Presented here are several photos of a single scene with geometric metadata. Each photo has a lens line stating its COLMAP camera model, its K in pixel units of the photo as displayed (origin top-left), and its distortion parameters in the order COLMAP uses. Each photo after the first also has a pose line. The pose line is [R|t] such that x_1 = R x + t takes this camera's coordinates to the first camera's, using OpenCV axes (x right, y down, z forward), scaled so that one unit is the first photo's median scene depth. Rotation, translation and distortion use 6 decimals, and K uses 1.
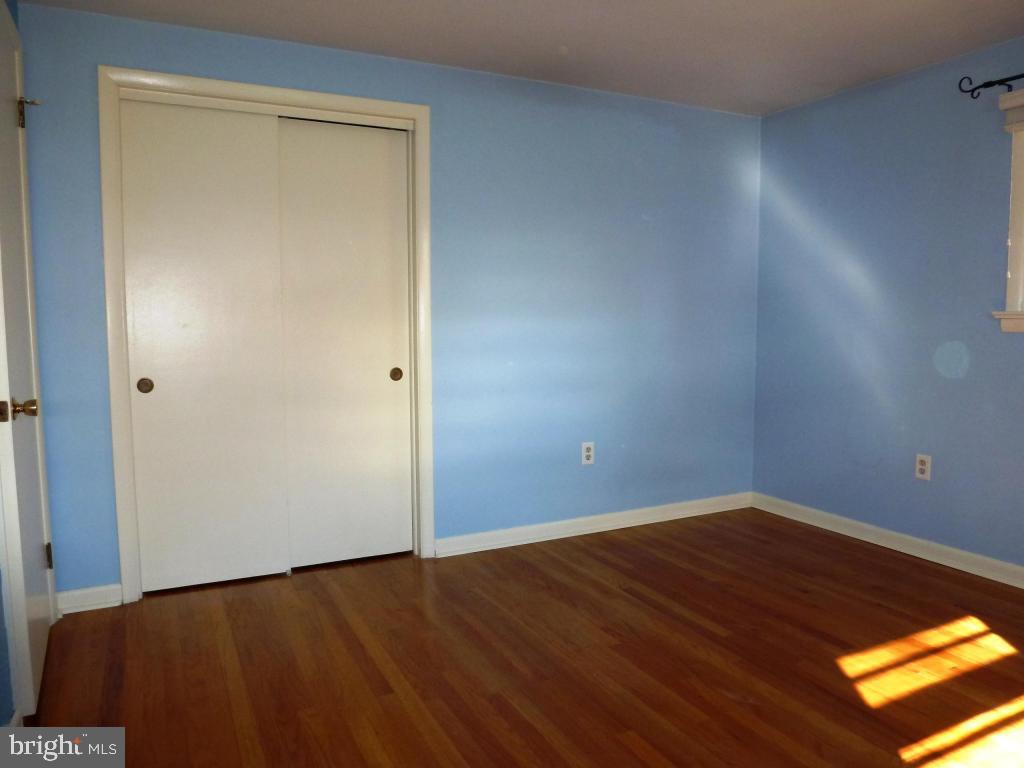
lens RADIAL K [[729.9, 0, 519.6], [0, 729.9, 385.0], [0, 0, 1]] dist [-0.068432, 0.021586]
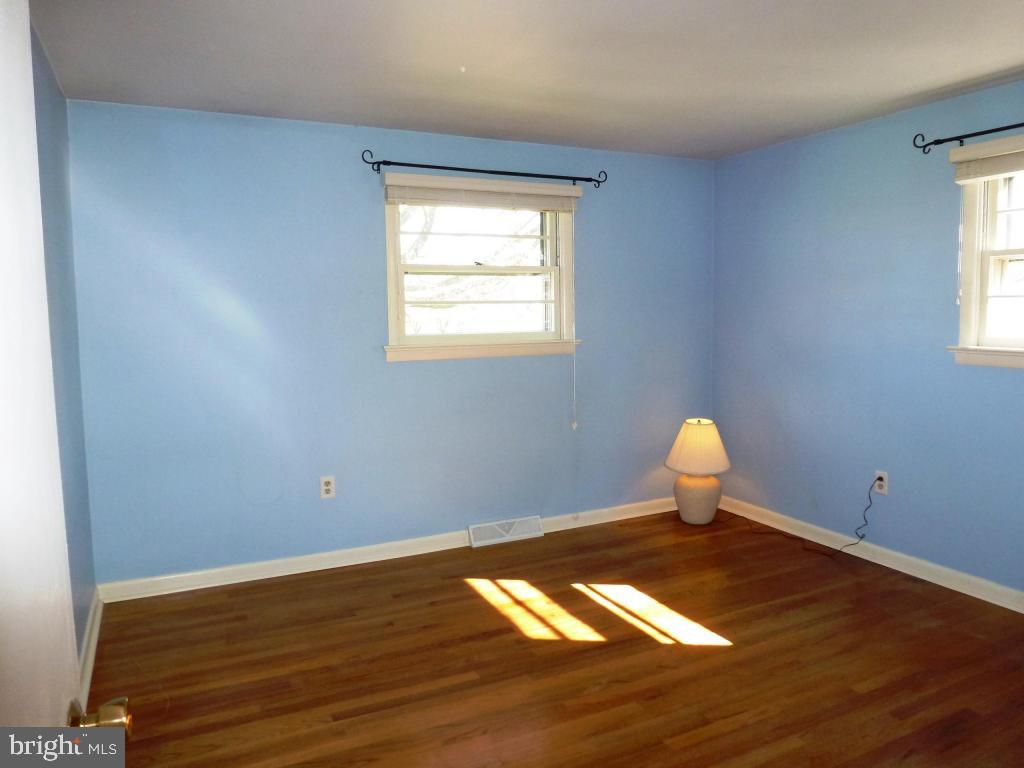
lens RADIAL K [[729.9, 0, 517.0], [0, 729.9, 381.8], [0, 0, 1]] dist [-0.068432, 0.021586]
pose [[0.021592, -0.096266, 0.995121, -0.607617], [0.105421, 0.990024, 0.093485, -0.138623], [-0.994193, 0.102889, 0.031525, 0.751730]]
